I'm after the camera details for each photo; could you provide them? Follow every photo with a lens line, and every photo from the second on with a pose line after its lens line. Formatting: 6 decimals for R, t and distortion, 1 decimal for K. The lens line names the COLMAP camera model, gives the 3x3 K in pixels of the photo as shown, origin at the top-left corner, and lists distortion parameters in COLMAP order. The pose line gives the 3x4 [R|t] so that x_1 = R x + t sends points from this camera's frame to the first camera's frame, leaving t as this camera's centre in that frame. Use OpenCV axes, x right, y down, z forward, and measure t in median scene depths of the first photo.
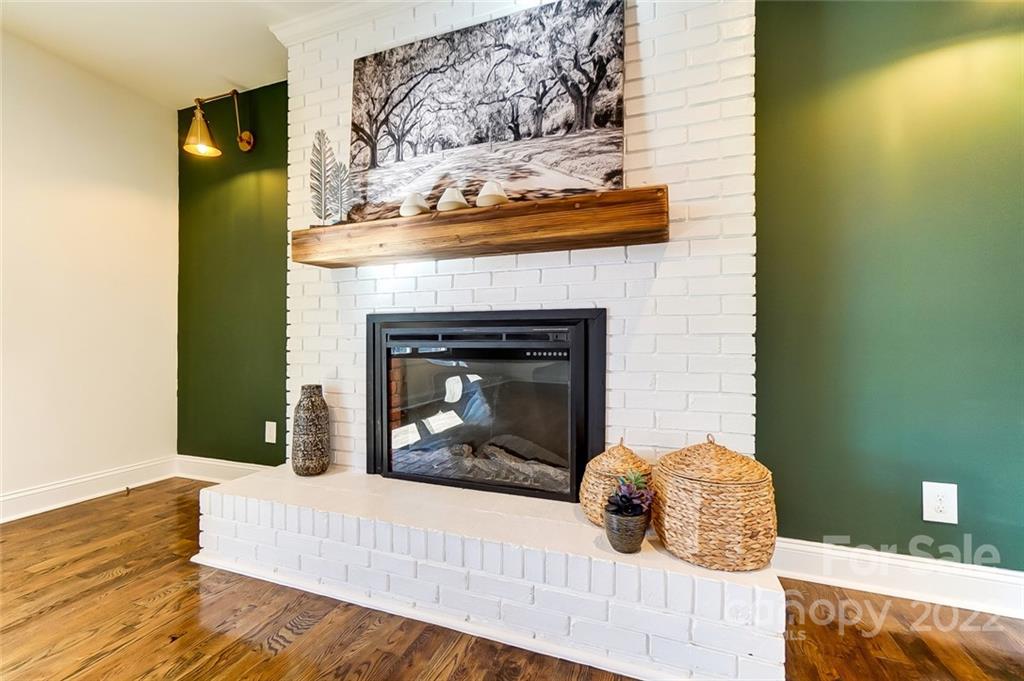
lens RADIAL K [[456.4, 0, 489.8], [0, 456.4, 343.7], [0, 0, 1]] dist [-0.016659, 0.003178]
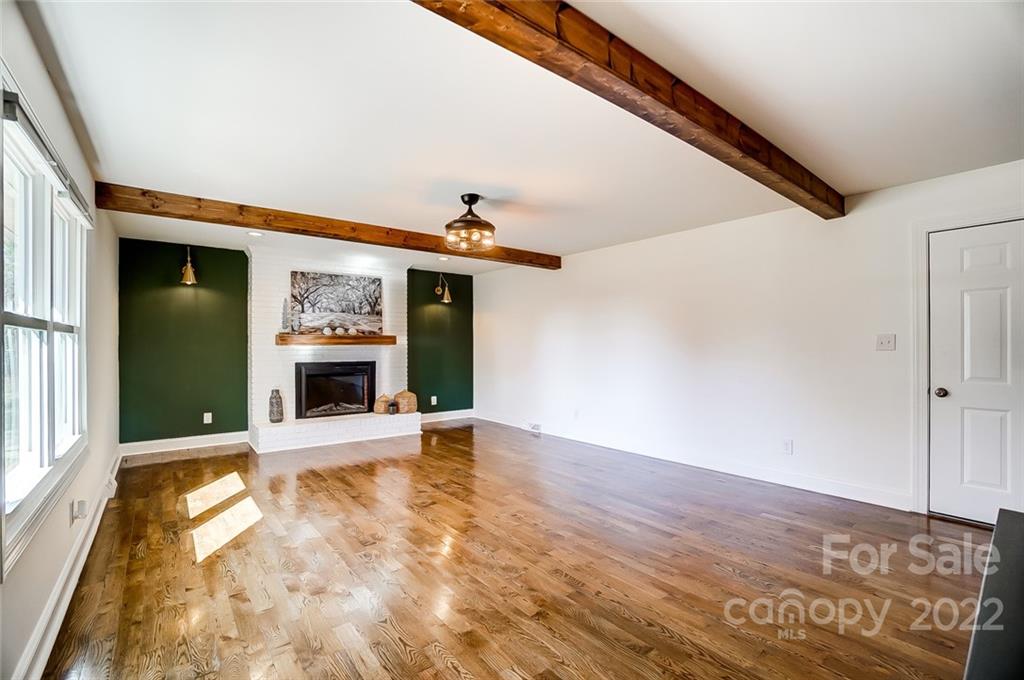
lens RADIAL K [[456.4, 0, 512.4], [0, 456.4, 345.2], [0, 0, 1]] dist [-0.016659, 0.003178]
pose [[0.491696, -0.004321, 0.870756, -2.409077], [-0.004782, 0.999959, 0.007663, -0.235161], [-0.870754, -0.007932, 0.491655, -1.809110]]
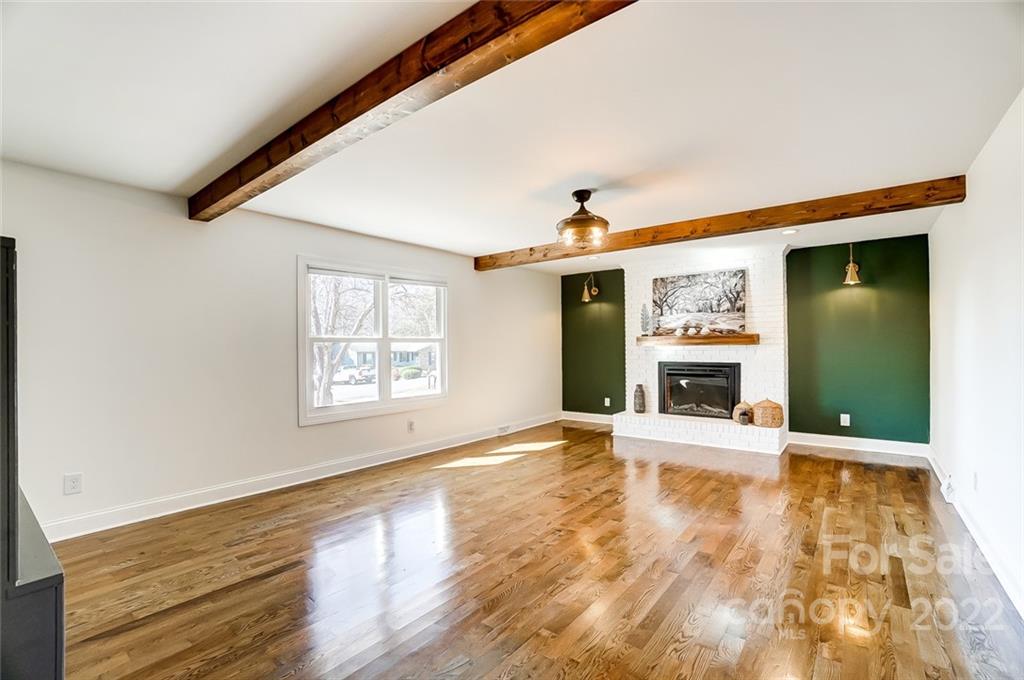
lens RADIAL K [[456.4, 0, 519.7], [0, 456.4, 344.4], [0, 0, 1]] dist [-0.016659, 0.003178]
pose [[0.966573, -0.011490, -0.256134, -0.452898], [0.012172, 0.999925, 0.001077, -0.229224], [0.256103, -0.004158, 0.966641, -2.612643]]
